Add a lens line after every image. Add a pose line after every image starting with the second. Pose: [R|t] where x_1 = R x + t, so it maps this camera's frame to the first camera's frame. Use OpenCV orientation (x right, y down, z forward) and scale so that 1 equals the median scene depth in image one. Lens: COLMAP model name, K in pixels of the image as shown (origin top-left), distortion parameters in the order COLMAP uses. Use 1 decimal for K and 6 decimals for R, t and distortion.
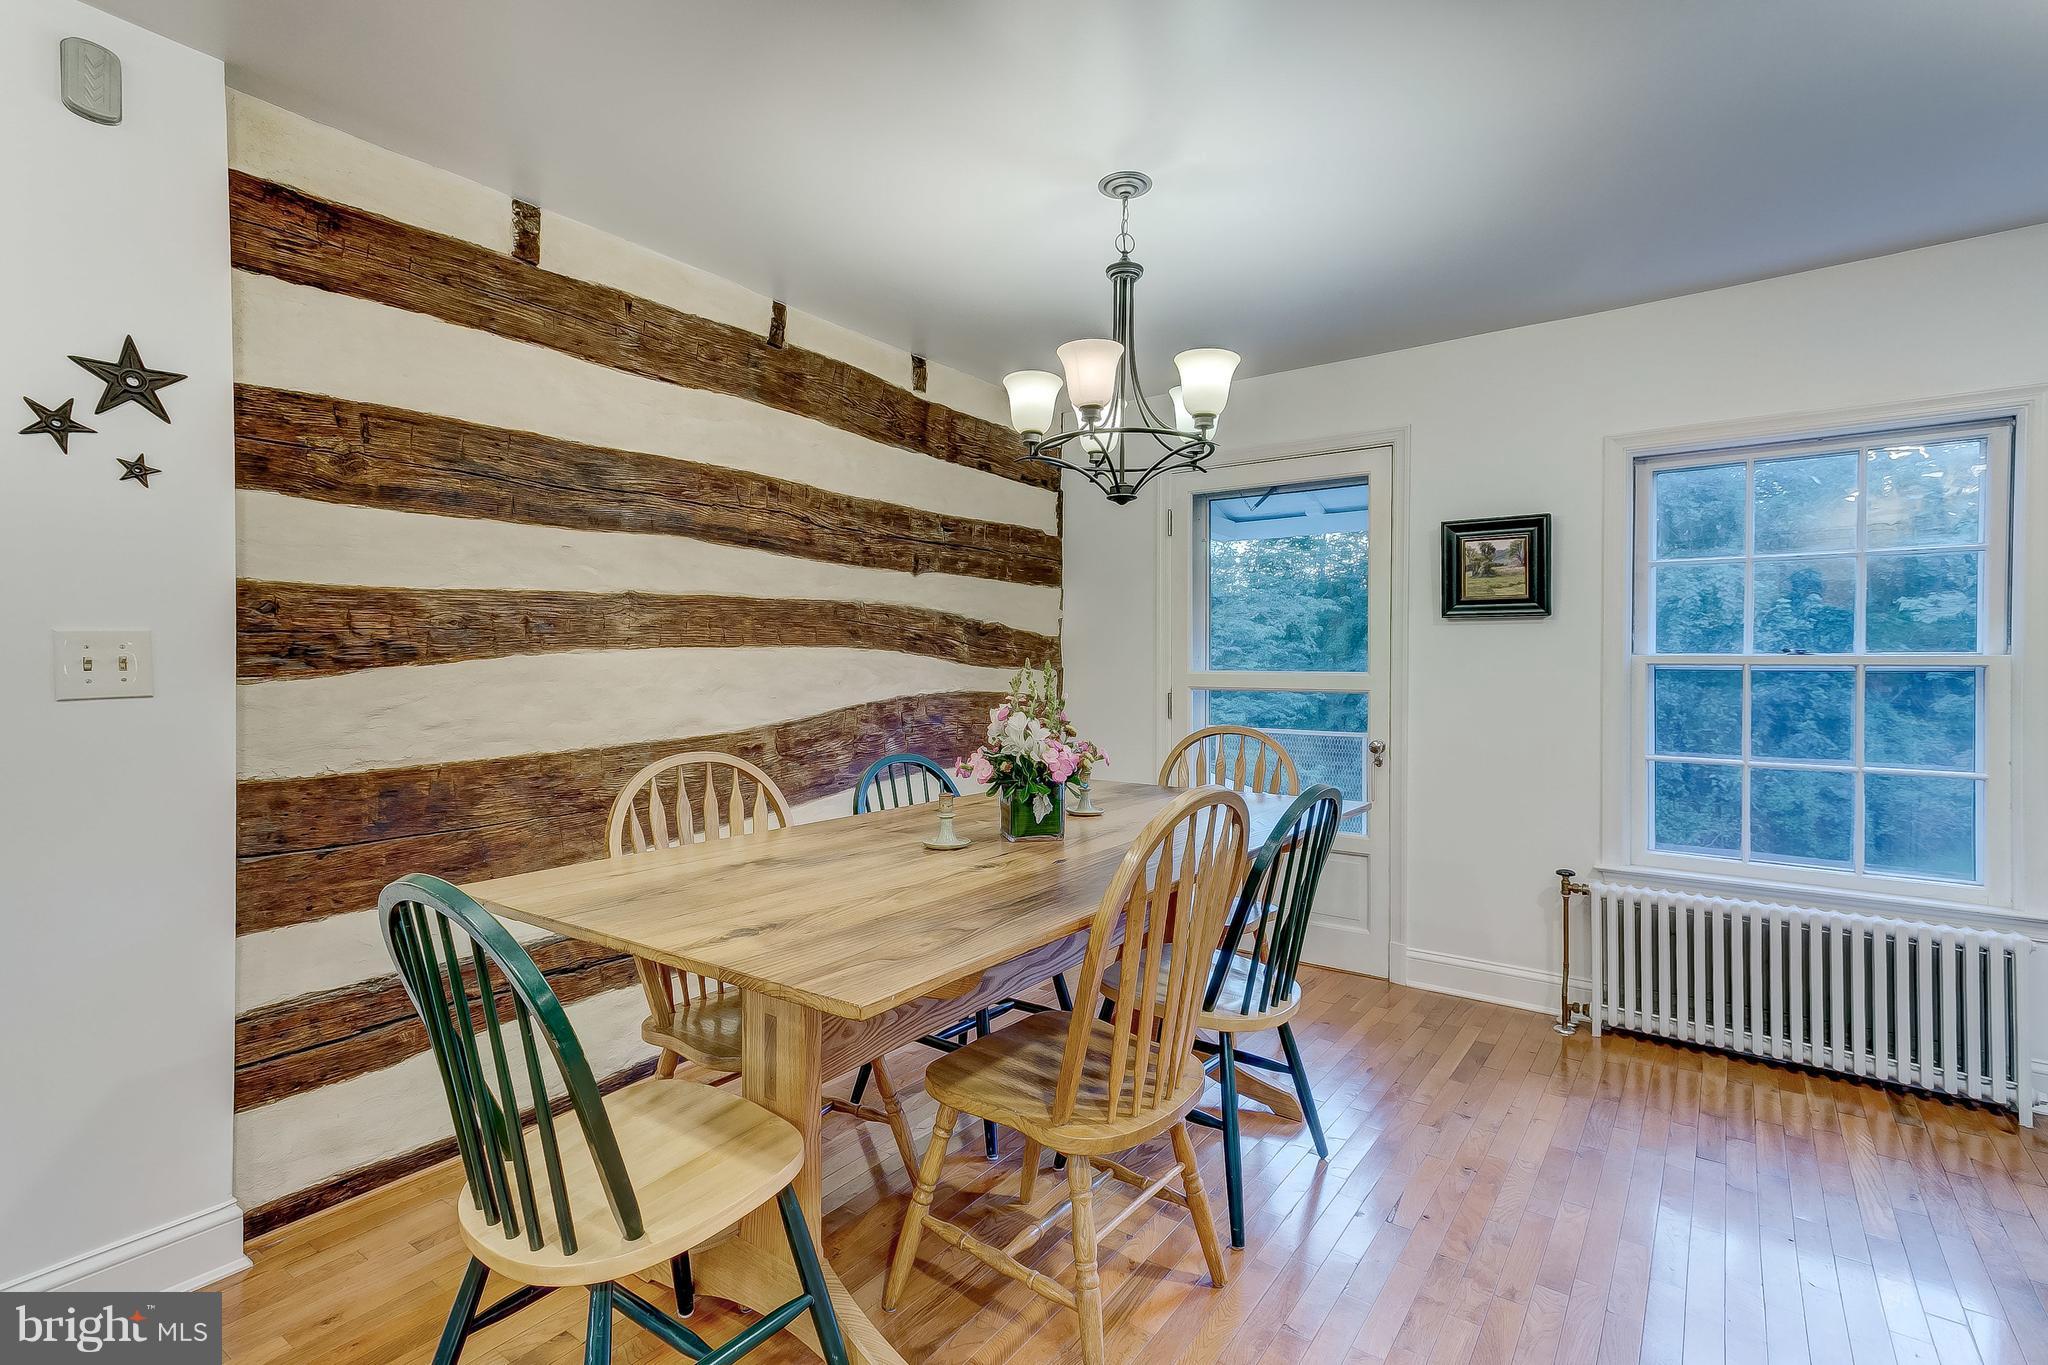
lens RADIAL K [[989.8, 0, 1021.0], [0, 989.8, 654.2], [0, 0, 1]] dist [0.022941, 0.000458]
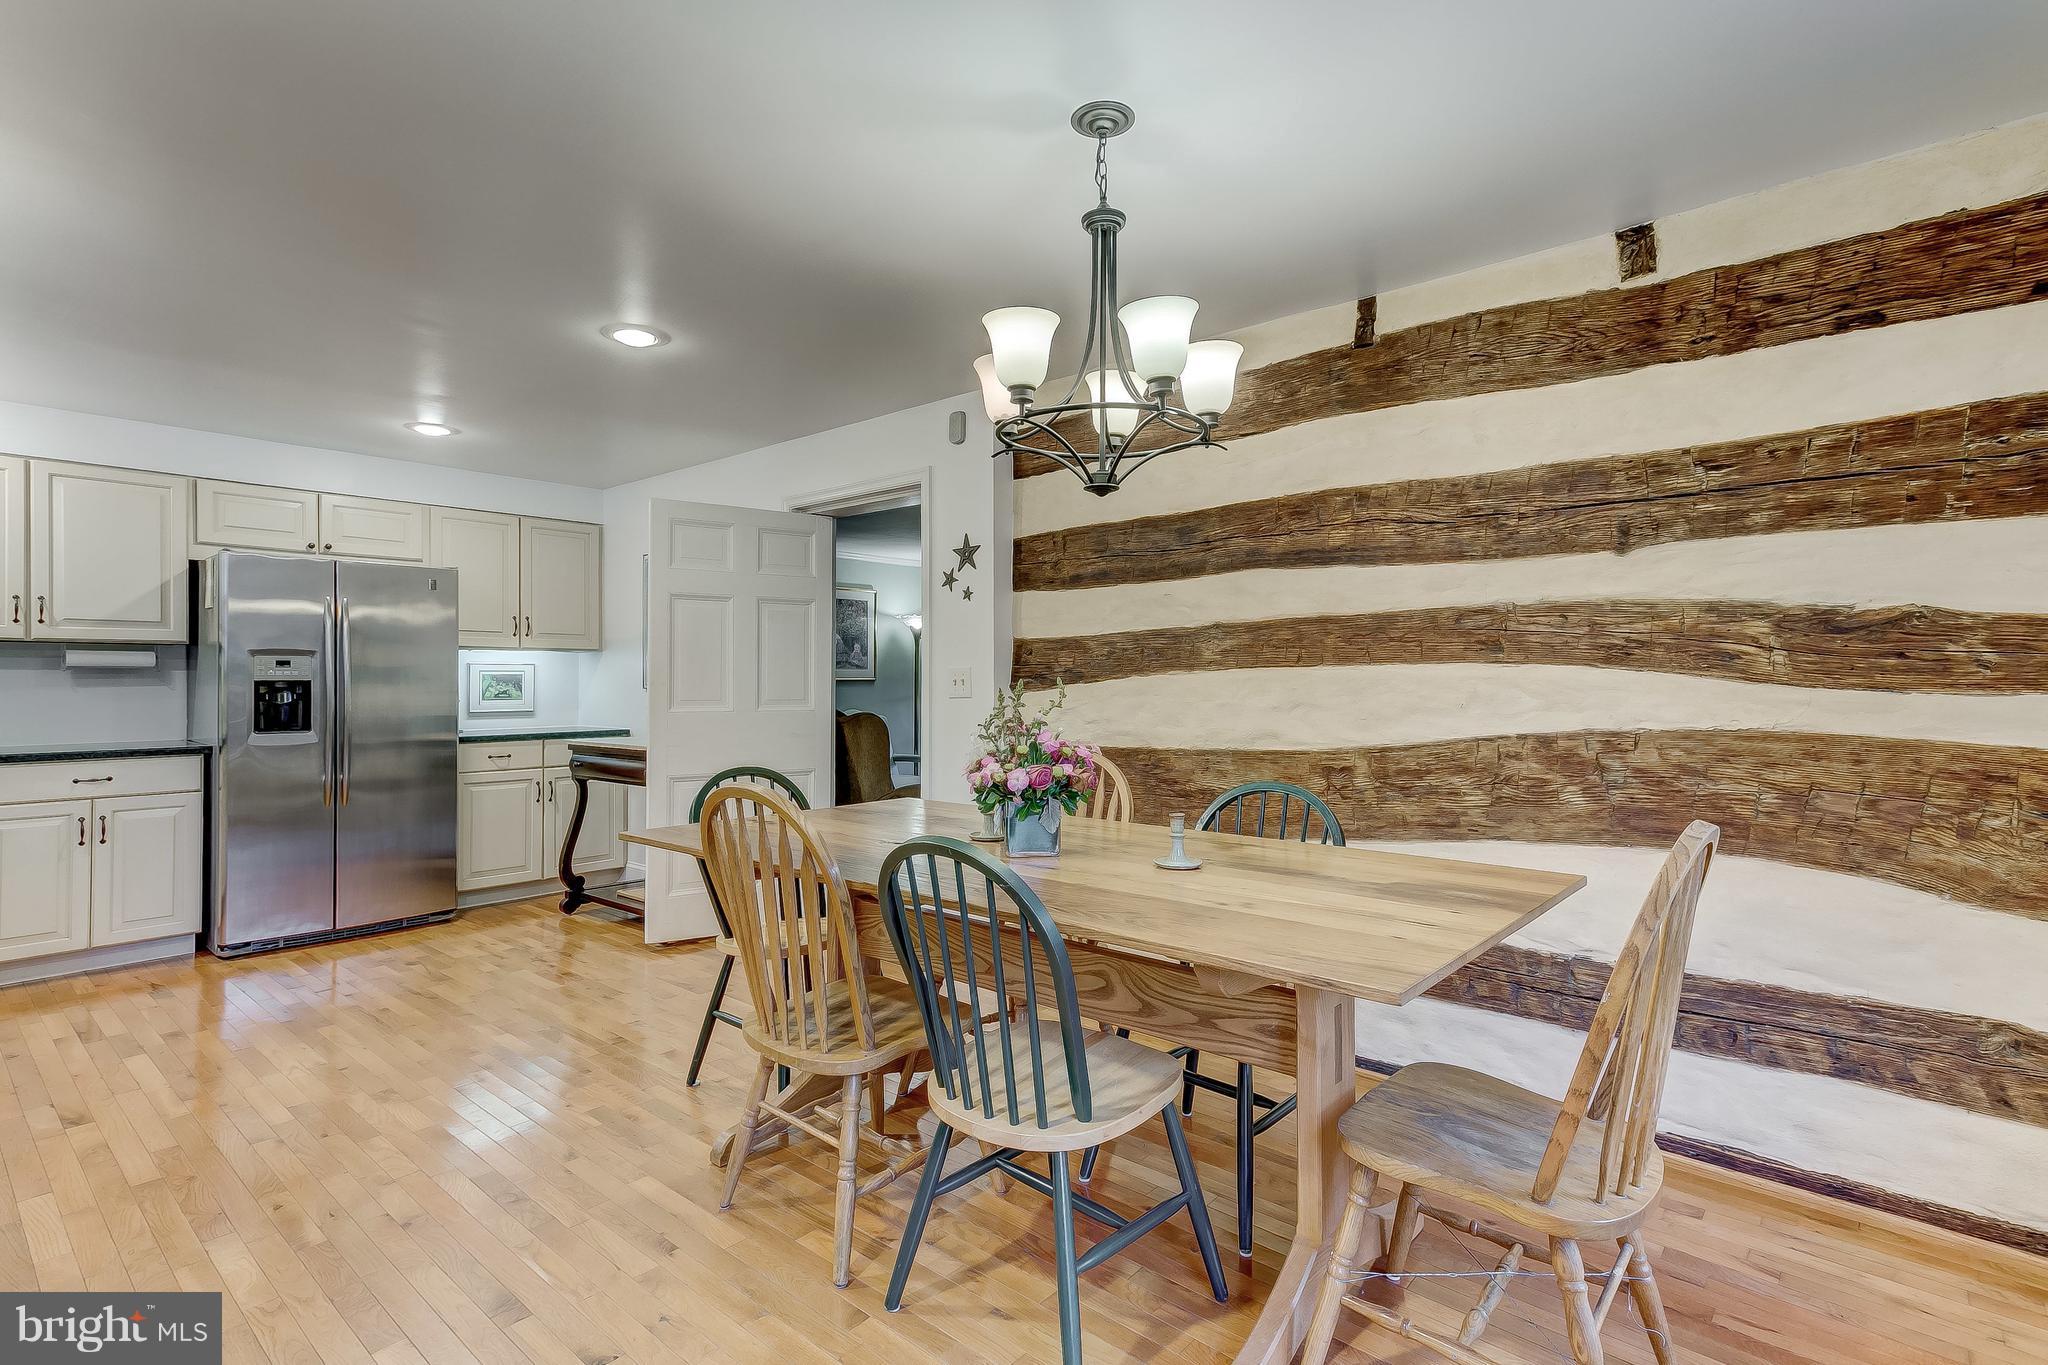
lens RADIAL K [[1010.7, 0, 1000.0], [0, 1010.7, 671.6], [0, 0, 1]] dist [0.020923, 0.000954]
pose [[-0.121041, -0.013403, -0.992557, 0.735016], [0.006070, 0.999880, -0.014242, 0.010319], [0.992629, -0.007749, -0.120945, 0.759589]]
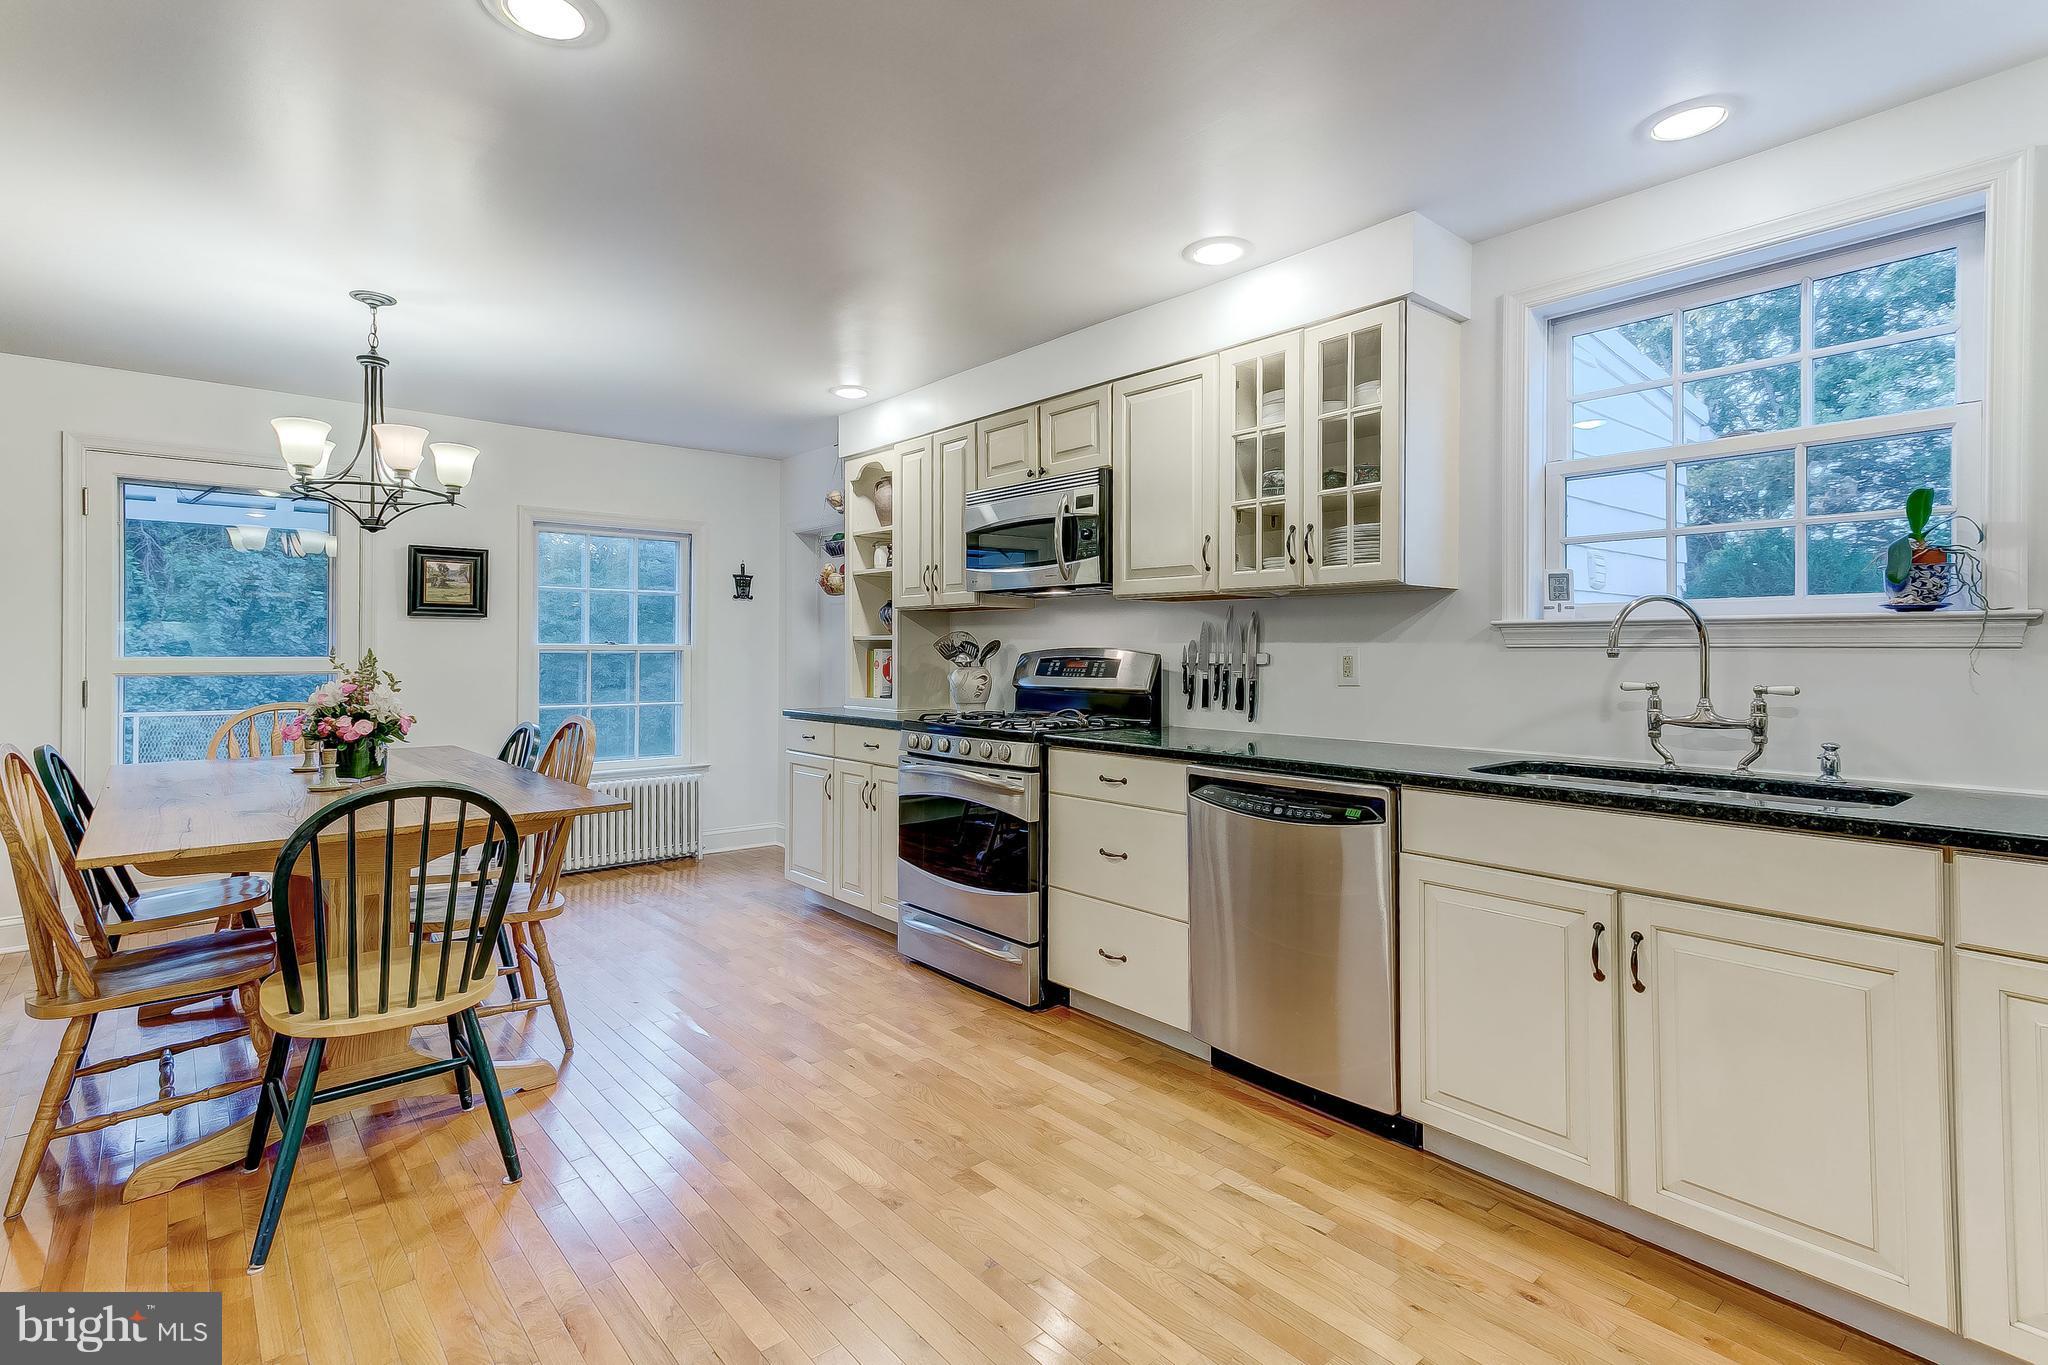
lens RADIAL K [[989.8, 0, 1021.0], [0, 989.8, 654.2], [0, 0, 1]] dist [0.022941, 0.000458]
pose [[0.237599, -0.005521, 0.971348, -0.762284], [-0.006450, 0.999953, 0.007261, 0.000502], [-0.971342, -0.007991, 0.237552, -0.142489]]
